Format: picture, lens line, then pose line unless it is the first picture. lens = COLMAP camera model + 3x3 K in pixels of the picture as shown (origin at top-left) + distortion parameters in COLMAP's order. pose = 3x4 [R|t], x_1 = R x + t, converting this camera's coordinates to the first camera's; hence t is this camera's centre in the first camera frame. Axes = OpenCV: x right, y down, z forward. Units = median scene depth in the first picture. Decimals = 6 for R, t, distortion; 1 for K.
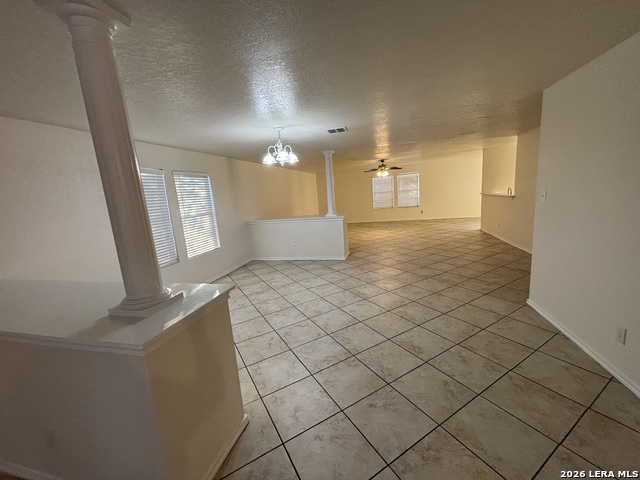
lens RADIAL K [[259.1, 0, 318.1], [0, 259.1, 239.0], [0, 0, 1]] dist [-0.000137, 0.001660]
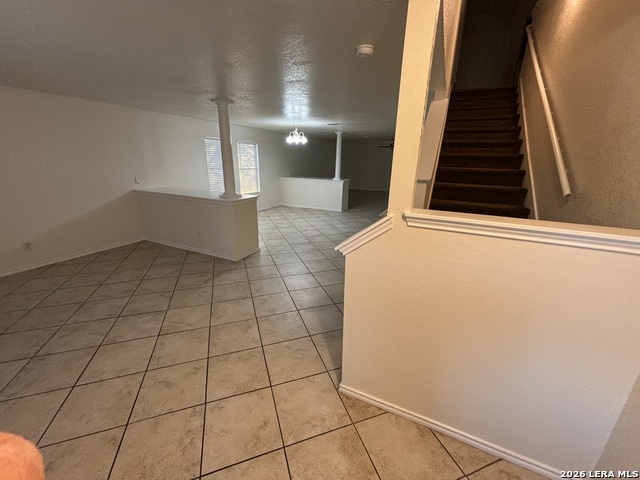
lens RADIAL K [[259.1, 0, 320.4], [0, 259.1, 240.5], [0, 0, 1]] dist [-0.000137, 0.001660]
pose [[0.980325, 0.143935, -0.135079, 0.202368], [-0.125019, 0.982313, 0.139399, 0.051073], [0.152754, -0.119768, 0.980980, -0.442819]]
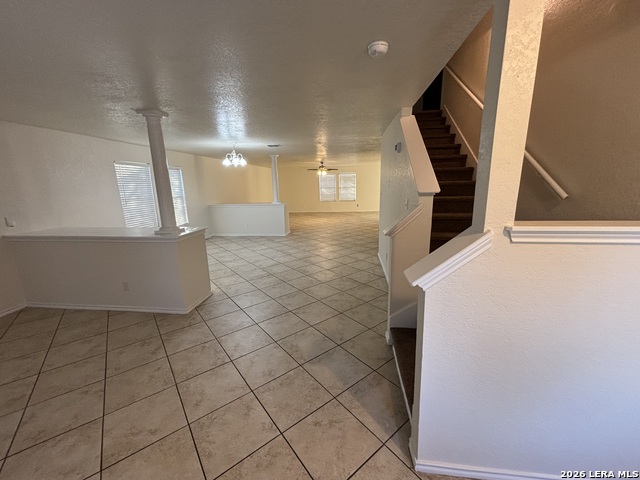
lens RADIAL K [[259.1, 0, 319.8], [0, 259.1, 240.2], [0, 0, 1]] dist [-0.000137, 0.001660]
pose [[0.988524, 0.020958, 0.149601, 0.079948], [-0.025455, 0.999278, 0.028206, 0.057434], [-0.148902, -0.031691, 0.988344, -0.364776]]
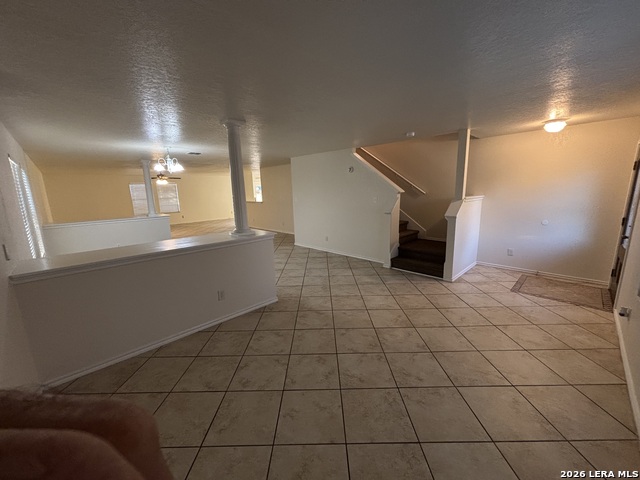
lens RADIAL K [[259.1, 0, 321.3], [0, 259.1, 238.1], [0, 0, 1]] dist [-0.000137, 0.001660]
pose [[0.495863, -0.100636, 0.862550, -0.581459], [0.144059, 0.989033, 0.032577, 0.079214], [-0.856369, 0.108104, 0.504922, -0.212209]]
